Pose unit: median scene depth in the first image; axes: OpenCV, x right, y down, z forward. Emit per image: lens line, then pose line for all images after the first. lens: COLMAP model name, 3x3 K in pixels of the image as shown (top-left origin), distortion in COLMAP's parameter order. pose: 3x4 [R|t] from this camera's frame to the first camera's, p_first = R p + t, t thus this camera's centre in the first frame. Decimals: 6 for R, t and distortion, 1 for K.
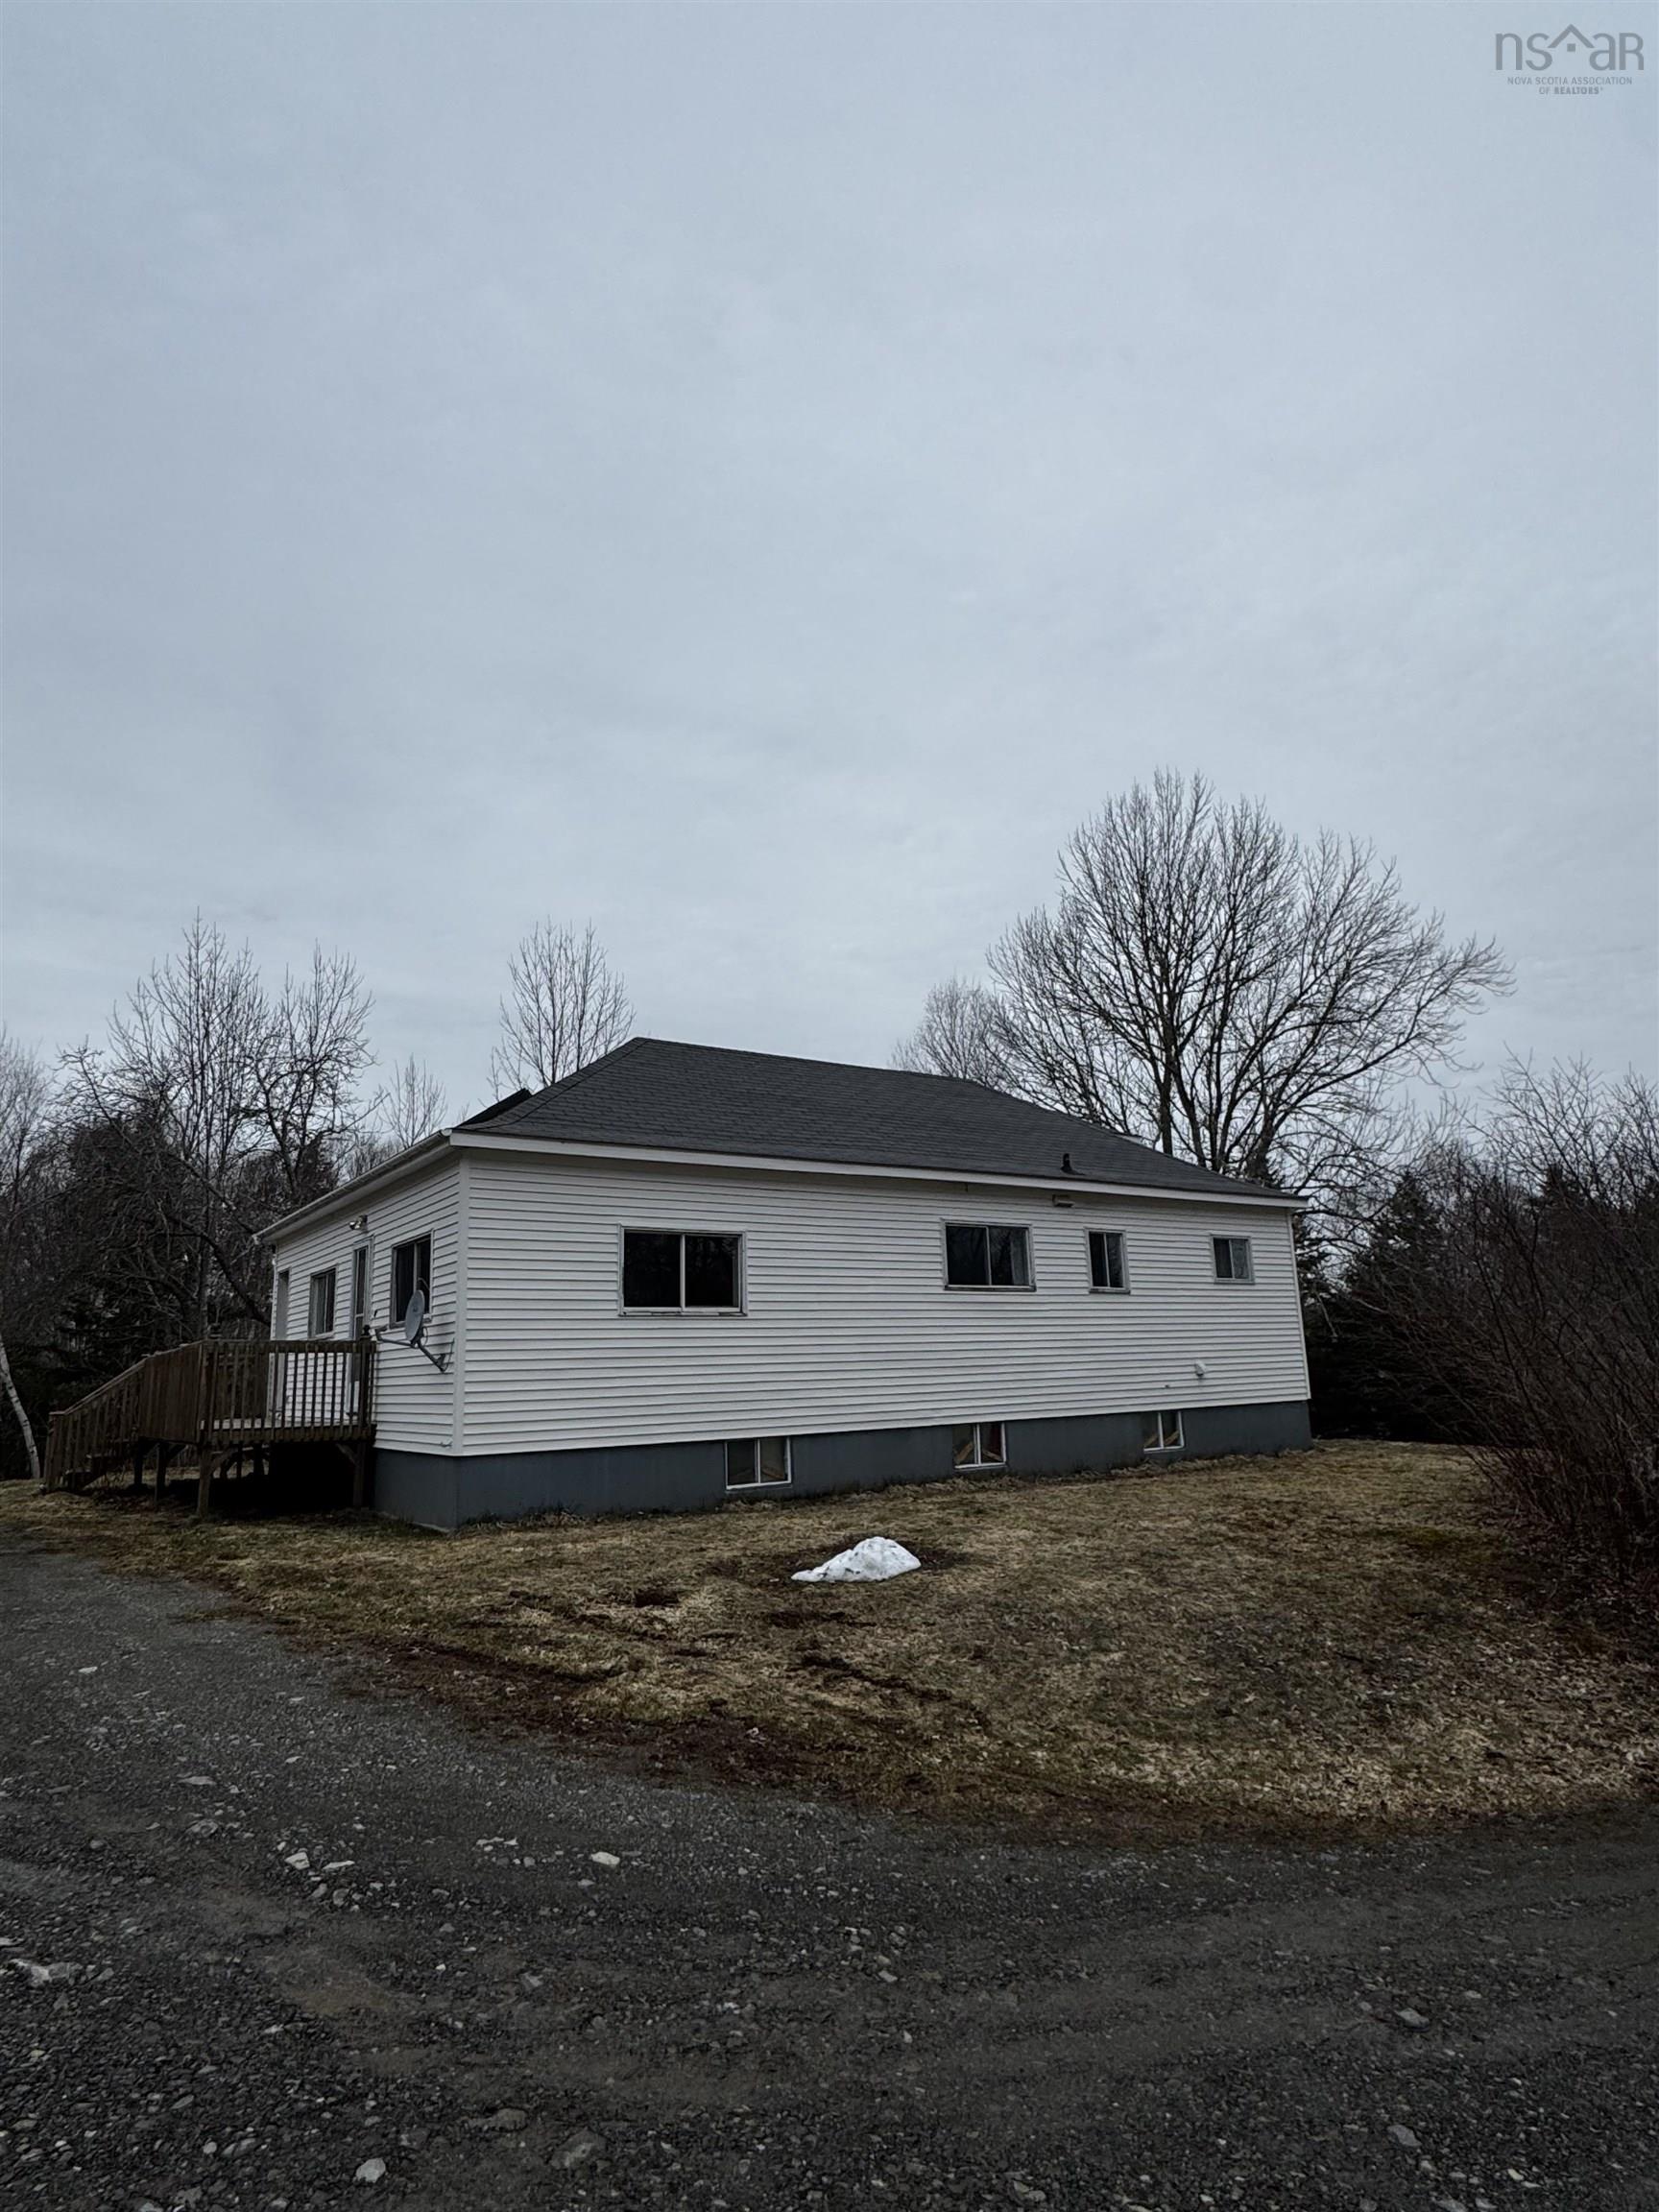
lens RADIAL K [[1246.7, 0, 846.7], [0, 1246.7, 1109.5], [0, 0, 1]] dist [0.002105, 0.000545]
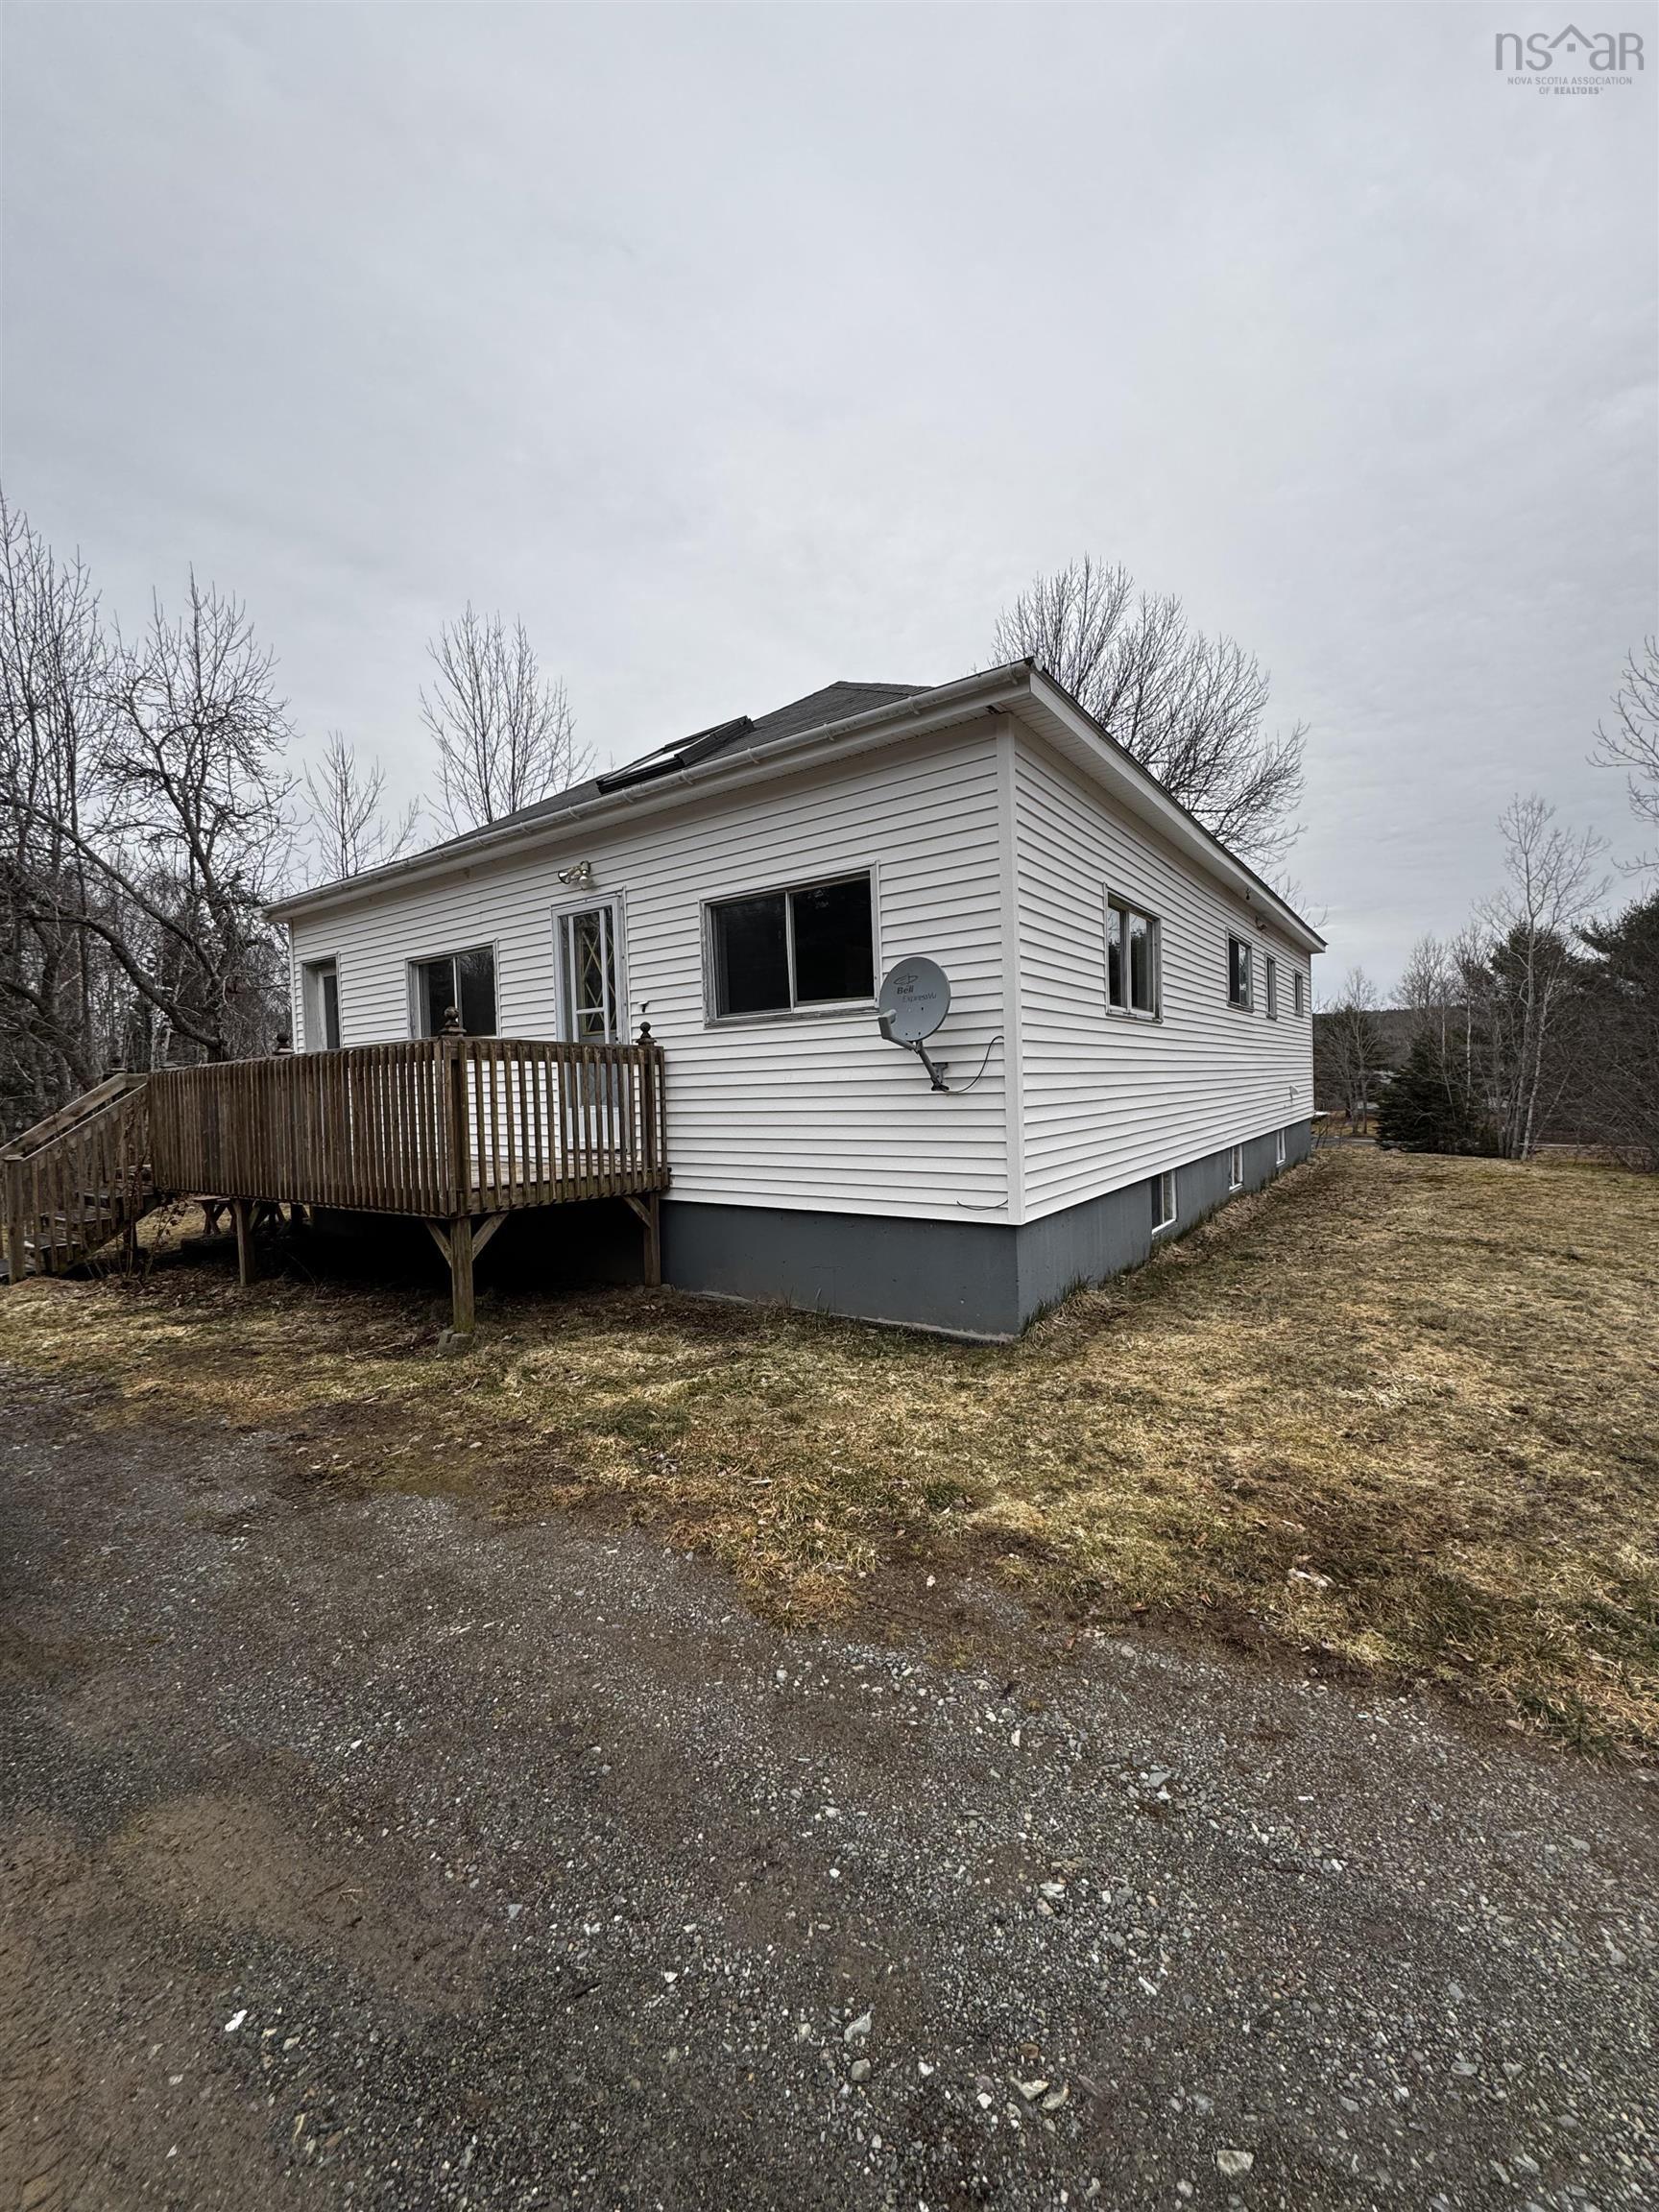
lens RADIAL K [[876.4, 0, 829.5], [0, 876.4, 1106.0], [0, 0, 1]] dist [0.000328, 0.000014]
pose [[0.941318, -0.002625, 0.337511, -0.343892], [-0.070624, 0.976302, 0.204563, 0.087390], [-0.330050, -0.216395, 0.918825, 0.406643]]
